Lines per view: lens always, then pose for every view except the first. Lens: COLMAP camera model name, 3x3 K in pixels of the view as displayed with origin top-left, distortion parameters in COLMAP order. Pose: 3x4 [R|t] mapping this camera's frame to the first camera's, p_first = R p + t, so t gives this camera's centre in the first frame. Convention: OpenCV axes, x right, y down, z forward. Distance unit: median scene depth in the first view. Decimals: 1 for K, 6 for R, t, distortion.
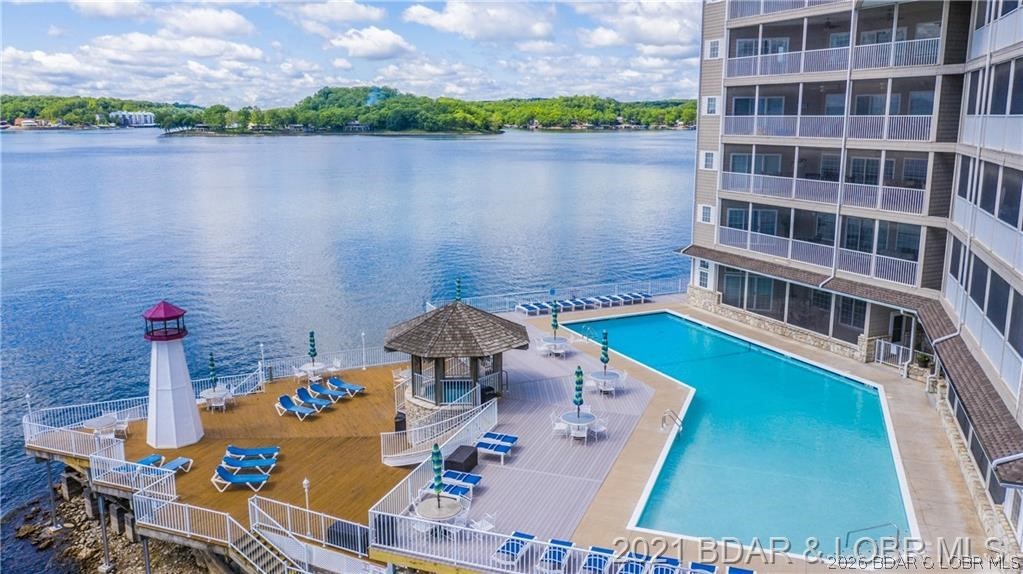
lens RADIAL K [[801.2, 0, 511.5], [0, 801.2, 287.0], [0, 0, 1]] dist [-0.025961, 0.009346]
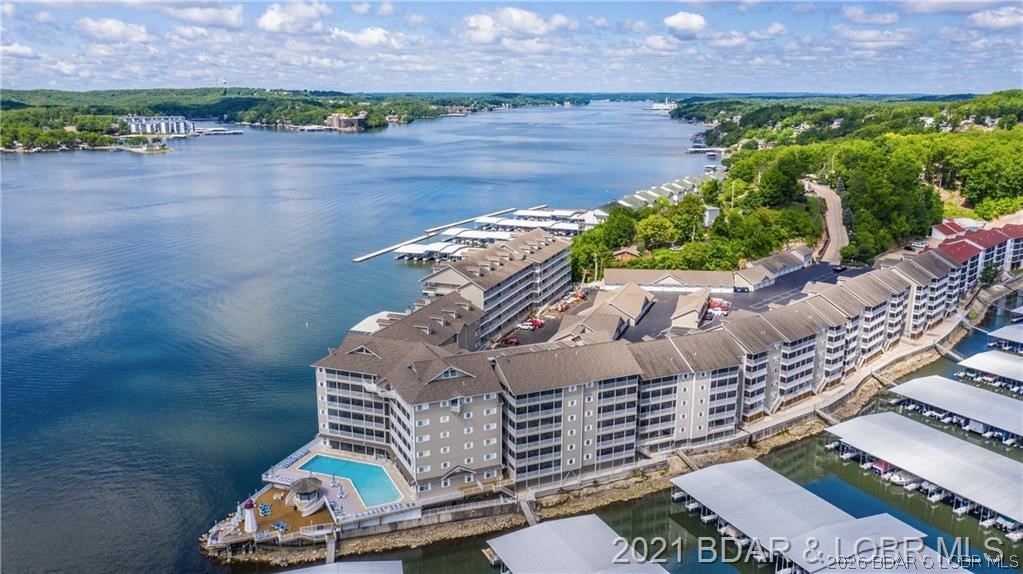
lens RADIAL K [[801.2, 0, 511.5], [0, 801.2, 287.0], [0, 0, 1]] dist [-0.025961, 0.009346]
pose [[0.703189, -0.156173, 0.693639, -1.858507], [0.138047, 0.987002, 0.082276, -1.056491], [-0.697472, 0.037899, 0.715609, -2.606336]]
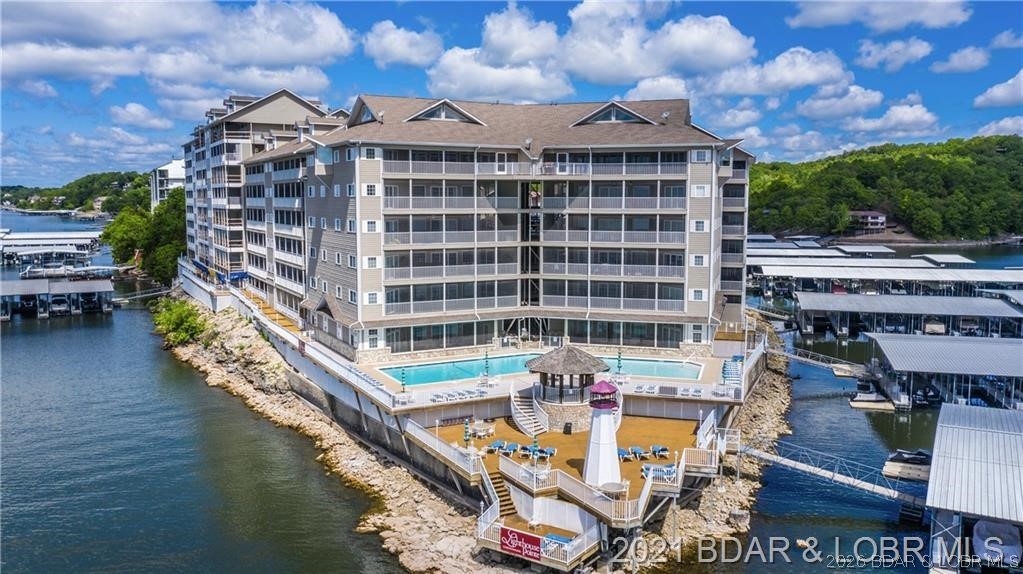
lens RADIAL K [[802.6, 0, 511.5], [0, 802.6, 287.0], [0, 0, 1]] dist [0.000842, 0.001857]
pose [[-0.055878, -0.109763, 0.992386, -1.476870], [0.202691, 0.971995, 0.118920, -0.280852], [-0.977647, 0.207793, -0.032066, 0.943856]]
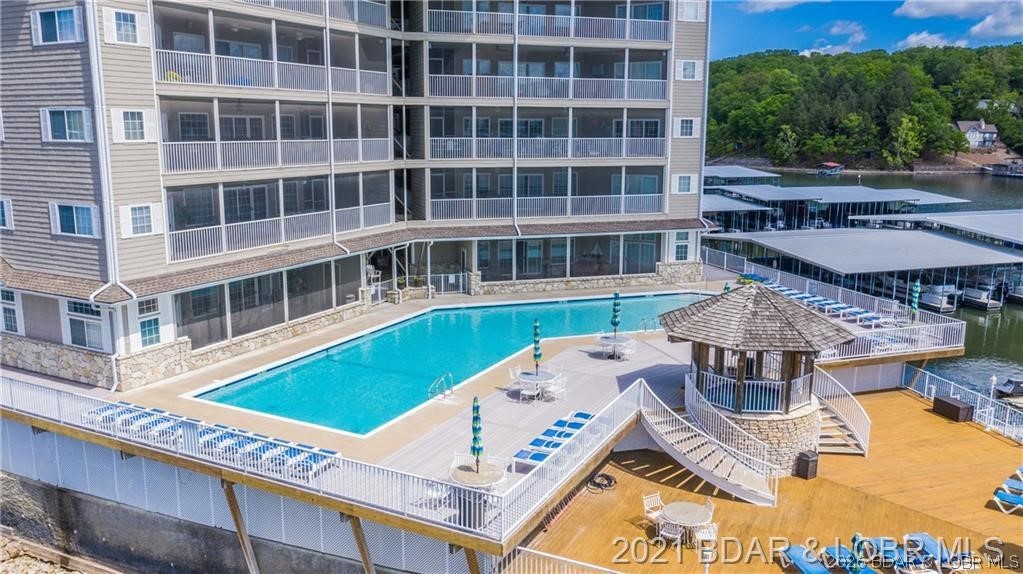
lens RADIAL K [[801.2, 0, 511.5], [0, 801.2, 287.0], [0, 0, 1]] dist [-0.025961, 0.009346]
pose [[-0.612184, -0.159614, 0.774438, -0.440765], [0.155389, 0.936032, 0.315752, -0.220699], [-0.775296, 0.313637, -0.548222, 1.337018]]
